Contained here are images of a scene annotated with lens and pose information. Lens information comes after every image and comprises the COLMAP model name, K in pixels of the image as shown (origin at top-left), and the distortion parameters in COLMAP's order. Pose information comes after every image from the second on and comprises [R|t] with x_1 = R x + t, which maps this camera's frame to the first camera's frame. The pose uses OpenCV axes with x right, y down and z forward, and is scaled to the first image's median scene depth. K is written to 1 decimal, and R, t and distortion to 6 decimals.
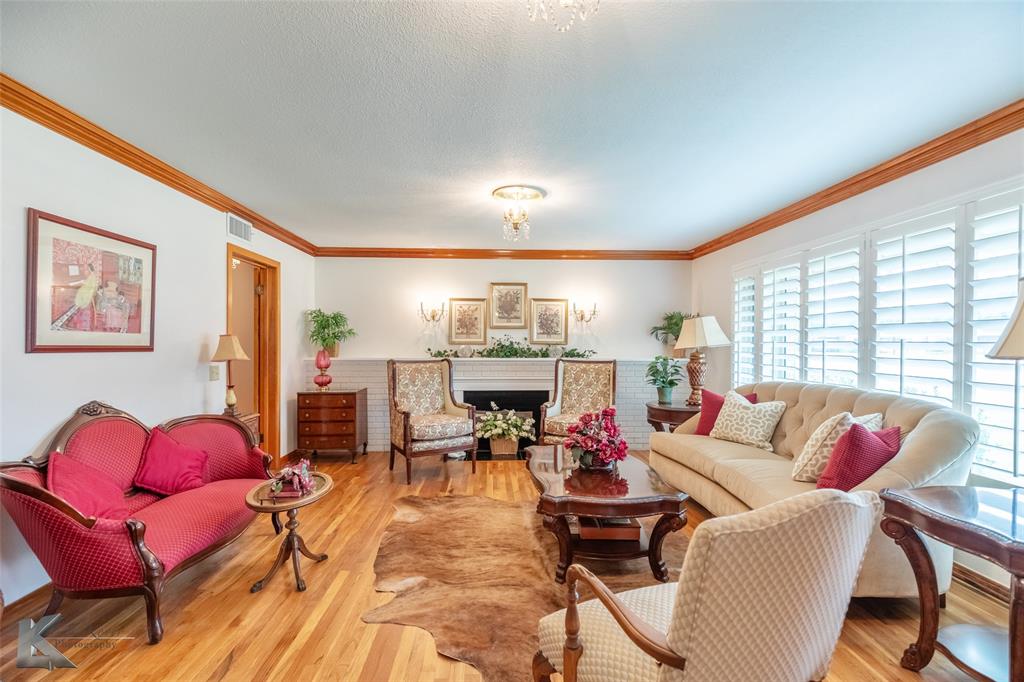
lens RADIAL K [[468.9, 0, 506.2], [0, 468.9, 340.8], [0, 0, 1]] dist [0.008733, 0.000061]
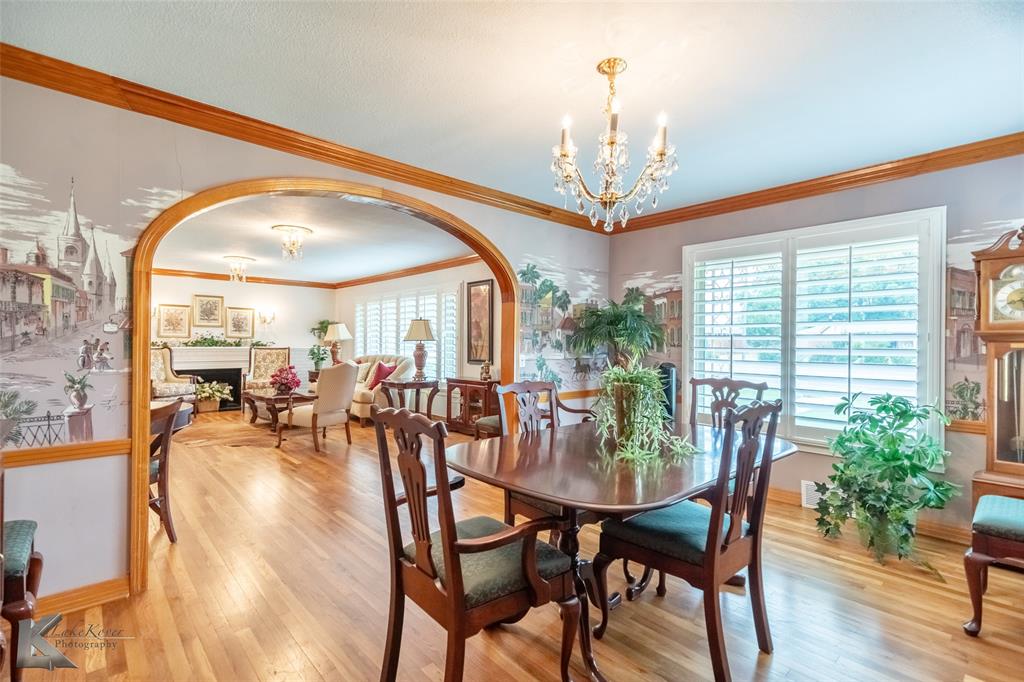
lens RADIAL K [[468.9, 0, 510.5], [0, 468.9, 344.7], [0, 0, 1]] dist [0.008733, 0.000061]
pose [[0.761986, -0.002274, 0.647590, -0.243972], [-0.006935, 0.999908, 0.011671, 0.005675], [-0.647557, -0.013384, 0.761900, -0.772467]]
